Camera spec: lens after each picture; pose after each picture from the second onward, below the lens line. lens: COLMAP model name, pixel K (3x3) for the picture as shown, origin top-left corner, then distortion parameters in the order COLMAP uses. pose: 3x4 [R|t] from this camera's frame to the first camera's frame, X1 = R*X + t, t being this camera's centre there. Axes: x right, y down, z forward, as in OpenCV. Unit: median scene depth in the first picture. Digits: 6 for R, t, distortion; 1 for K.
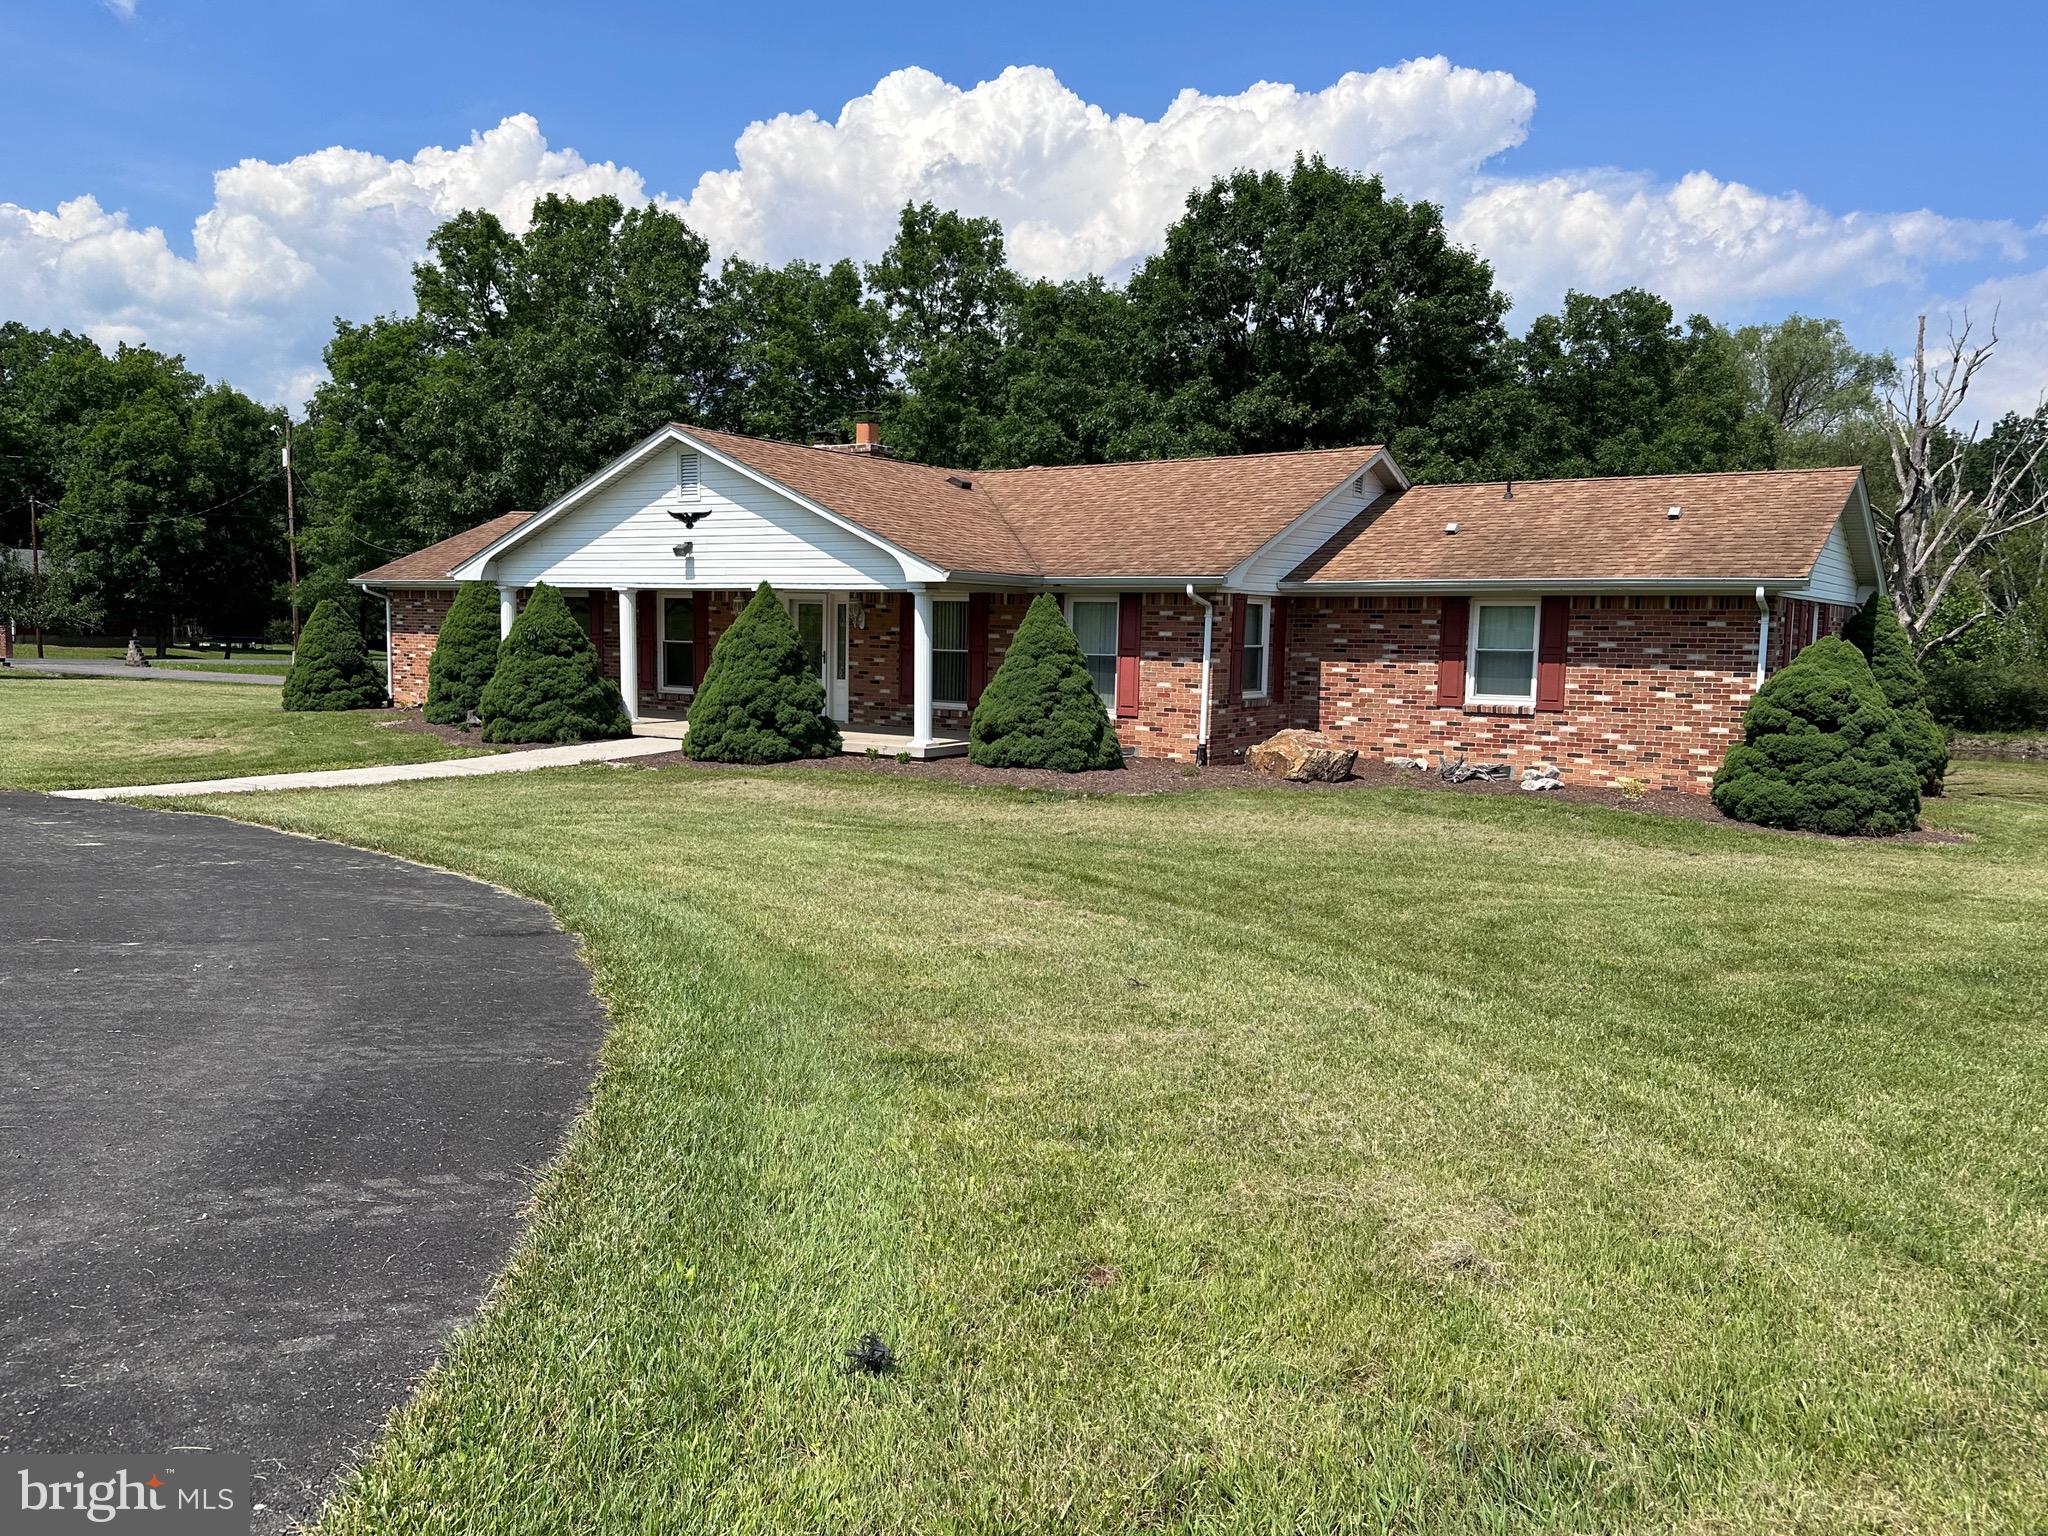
lens RADIAL K [[1576.8, 0, 1024.0], [0, 1576.8, 768.0], [0, 0, 1]] dist [0.001181, 0.000657]
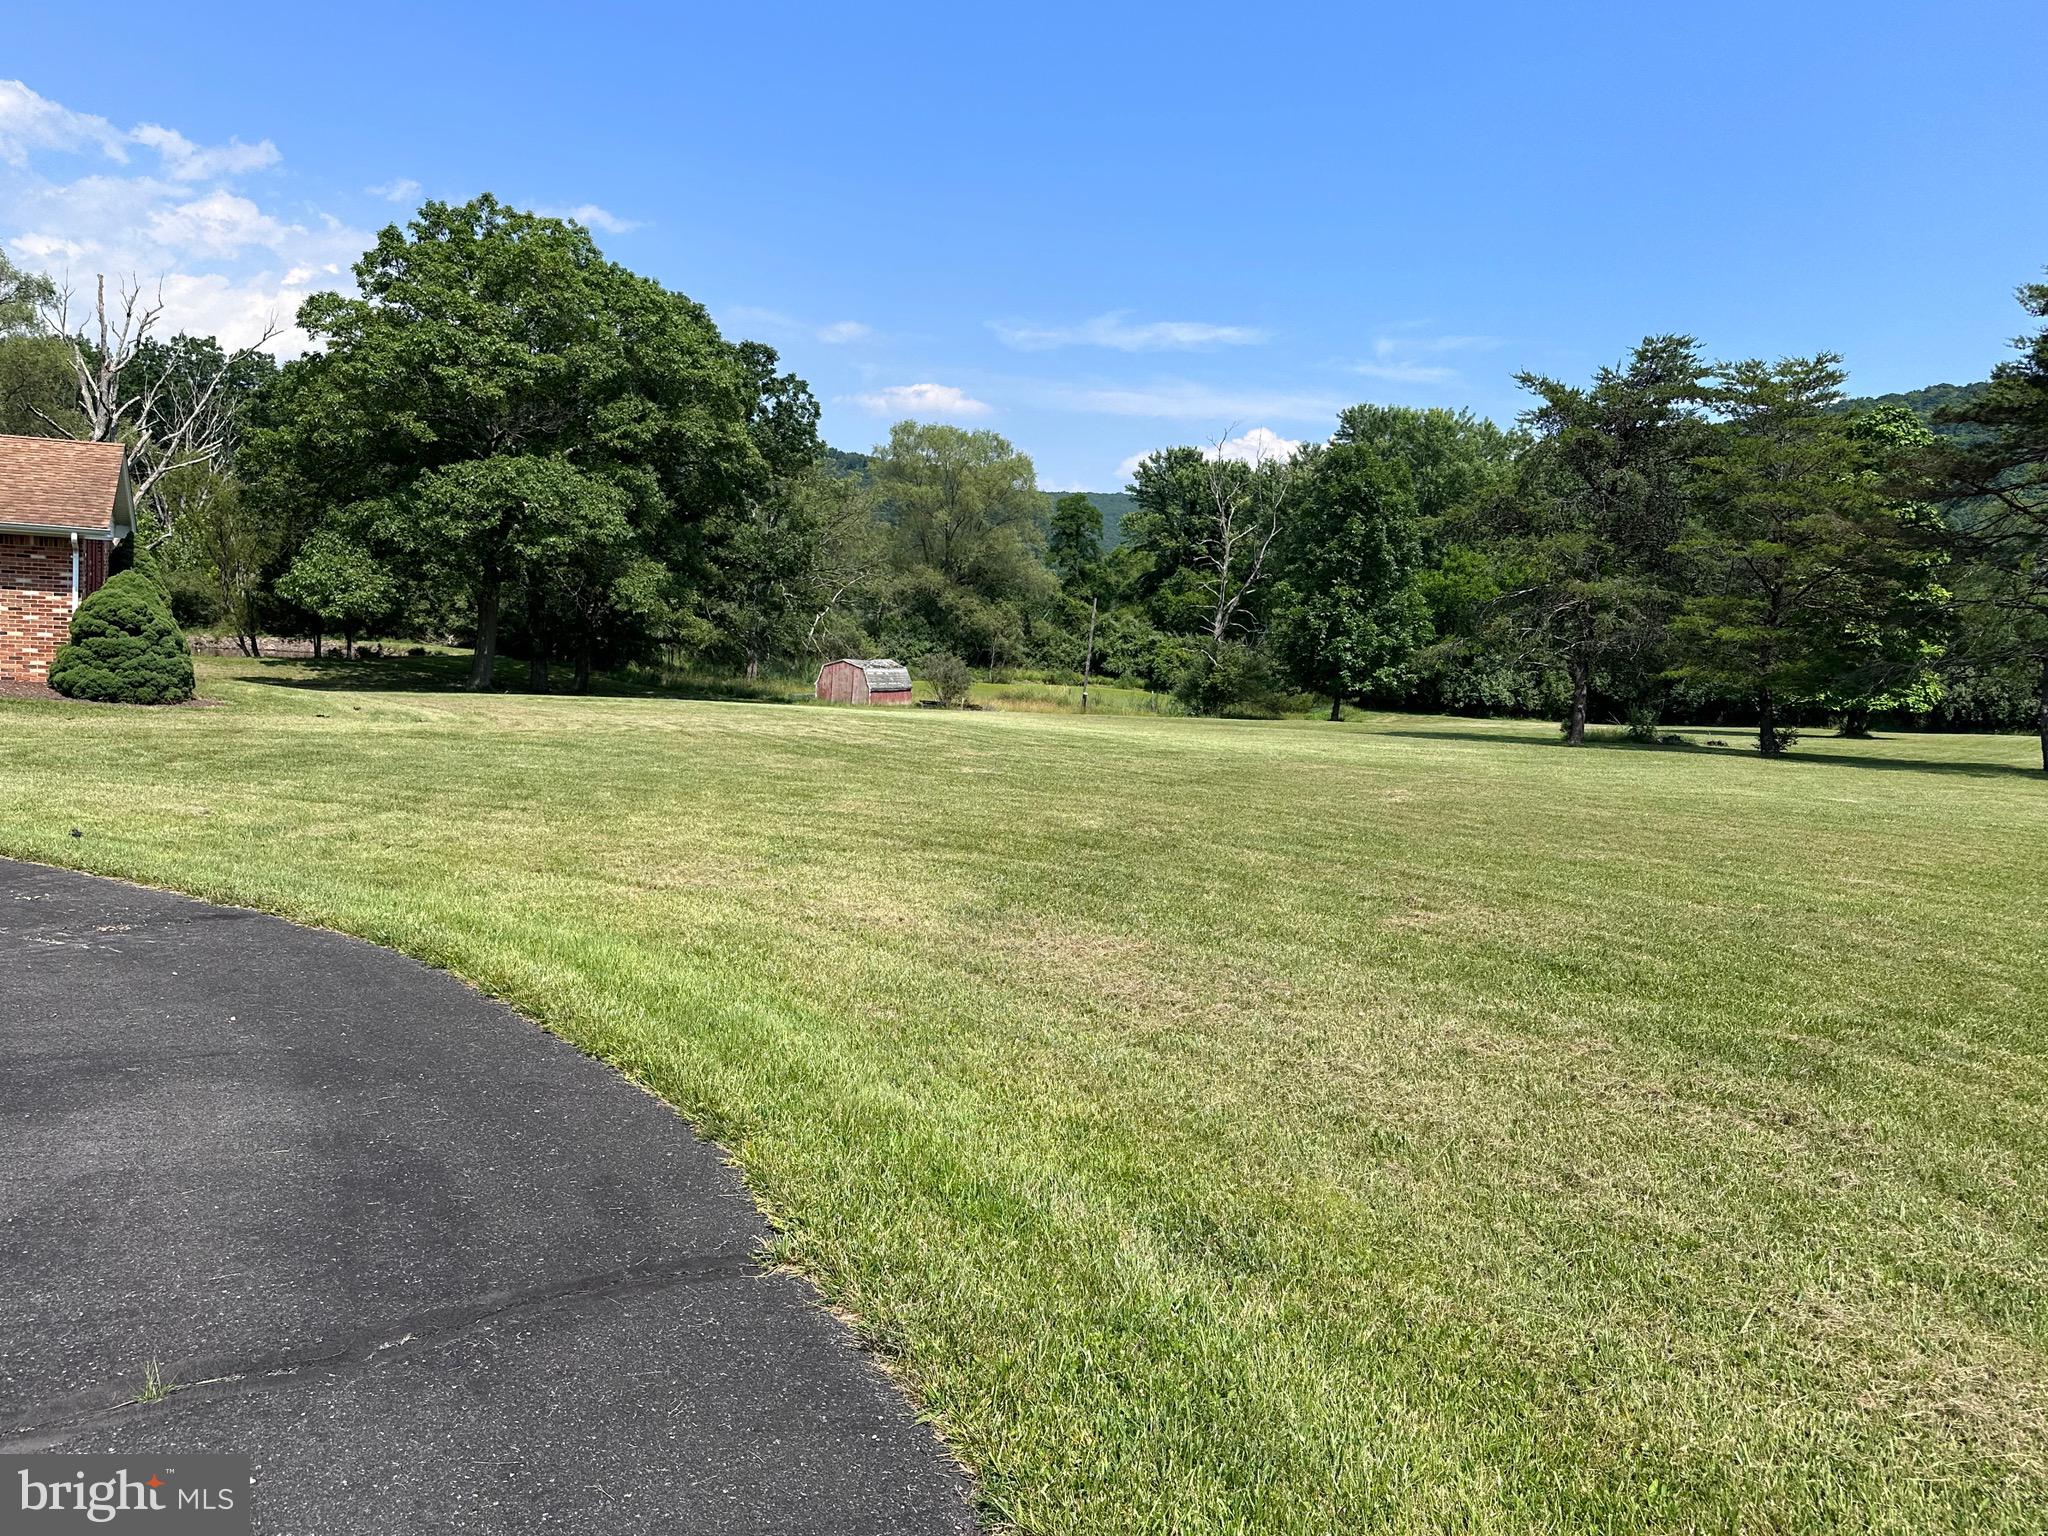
lens RADIAL K [[1576.8, 0, 1024.0], [0, 1576.8, 768.0], [0, 0, 1]] dist [0.001181, 0.000657]
pose [[0.484728, -0.082487, 0.870767, -0.353455], [0.024382, 0.996431, 0.080818, 0.001587], [-0.874325, -0.017943, 0.485009, -0.415258]]
